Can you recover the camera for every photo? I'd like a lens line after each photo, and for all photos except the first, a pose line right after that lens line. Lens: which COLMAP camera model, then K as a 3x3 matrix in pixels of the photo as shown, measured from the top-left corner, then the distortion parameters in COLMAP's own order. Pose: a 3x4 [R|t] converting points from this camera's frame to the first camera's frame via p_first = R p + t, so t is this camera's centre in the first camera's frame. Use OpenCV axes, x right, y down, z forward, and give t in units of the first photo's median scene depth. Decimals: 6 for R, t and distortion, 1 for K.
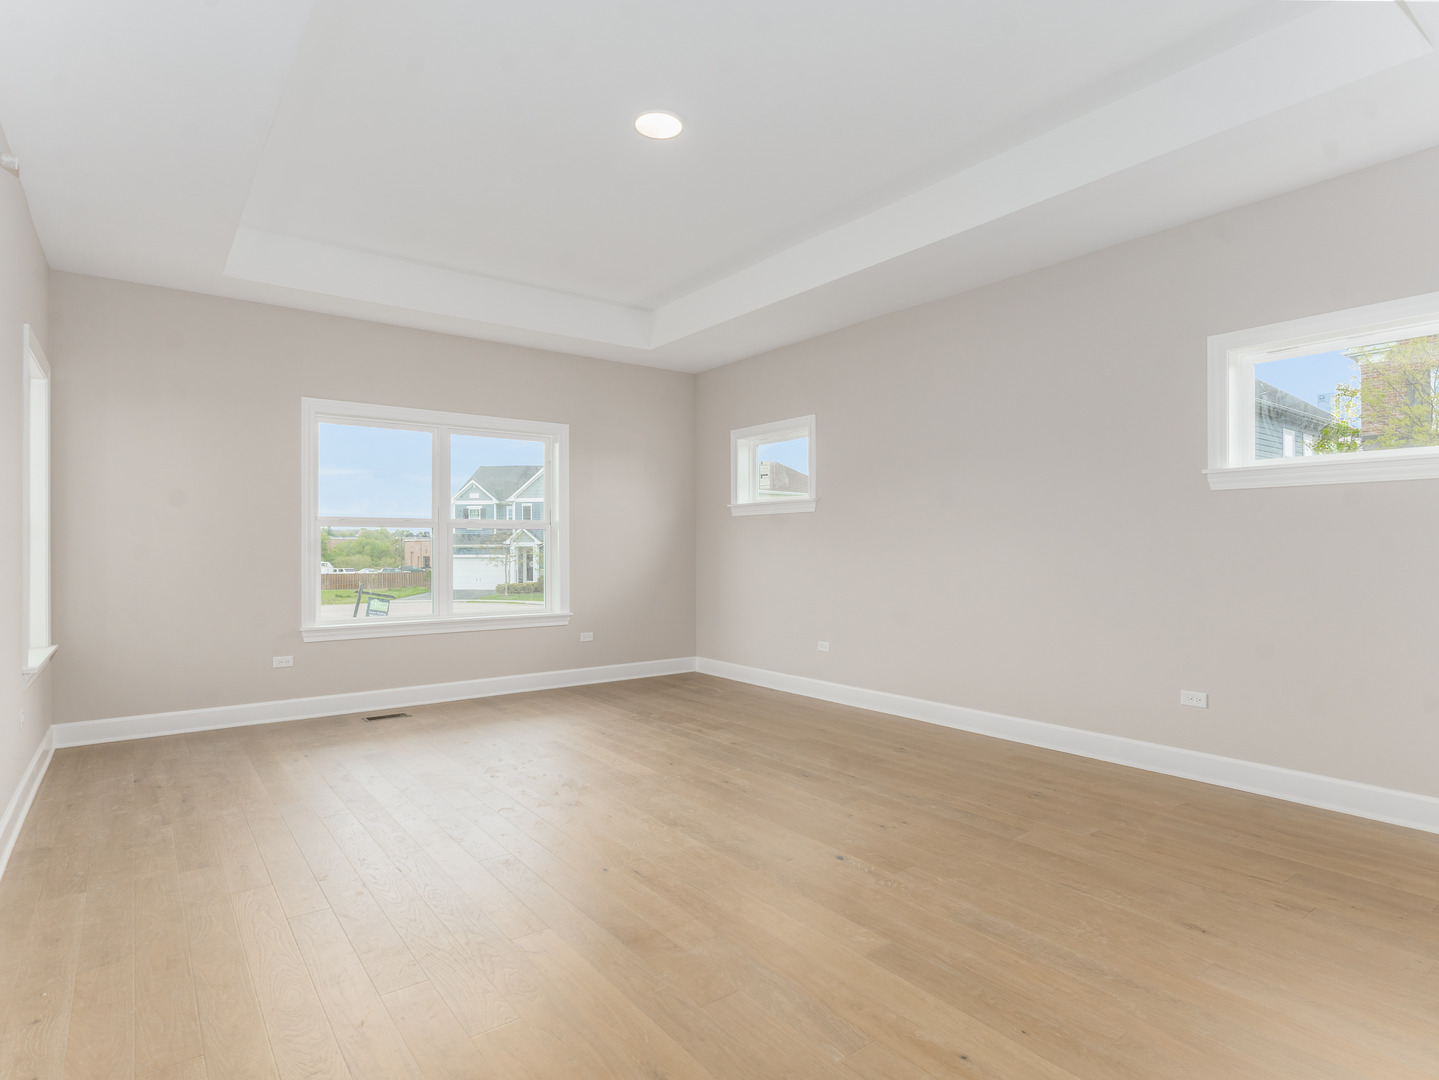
lens RADIAL K [[761.2, 0, 718.4], [0, 761.2, 551.8], [0, 0, 1]] dist [0.002501, 0.000280]
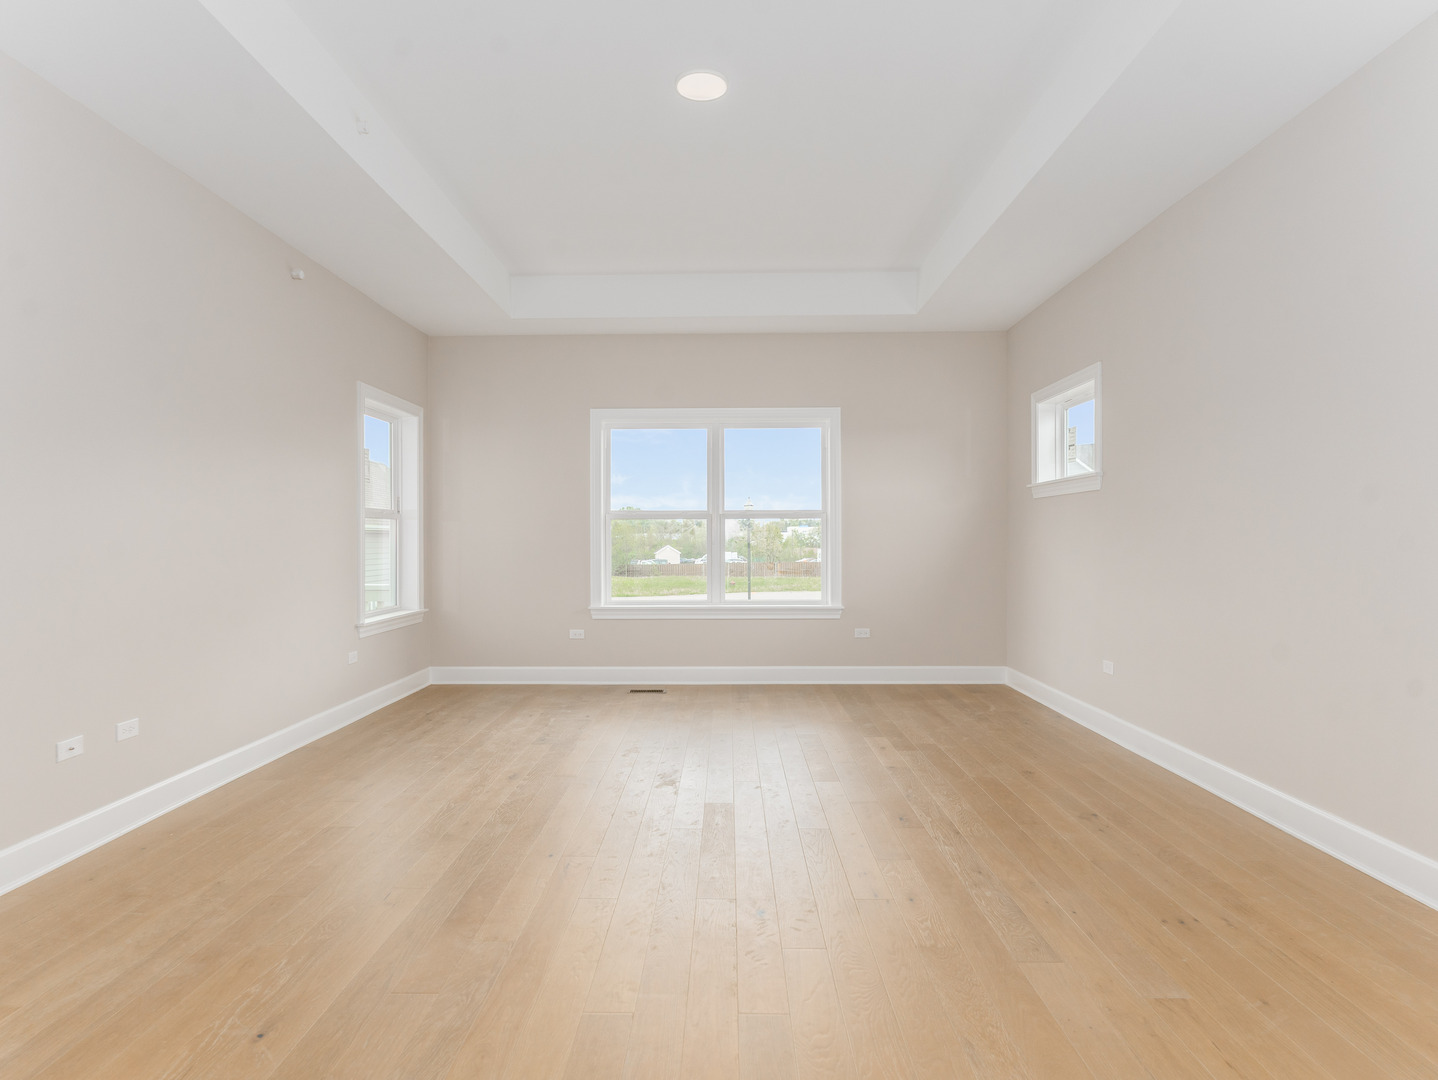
lens RADIAL K [[790.6, 0, 719.0], [0, 790.6, 540.0], [0, 0, 1]] dist [-0.000223, -0.000127]
pose [[0.789638, -0.000692, -0.613573, 0.314646], [-0.000723, 0.999998, -0.002059, 0.000078], [0.613573, 0.002070, 0.789635, 0.143621]]
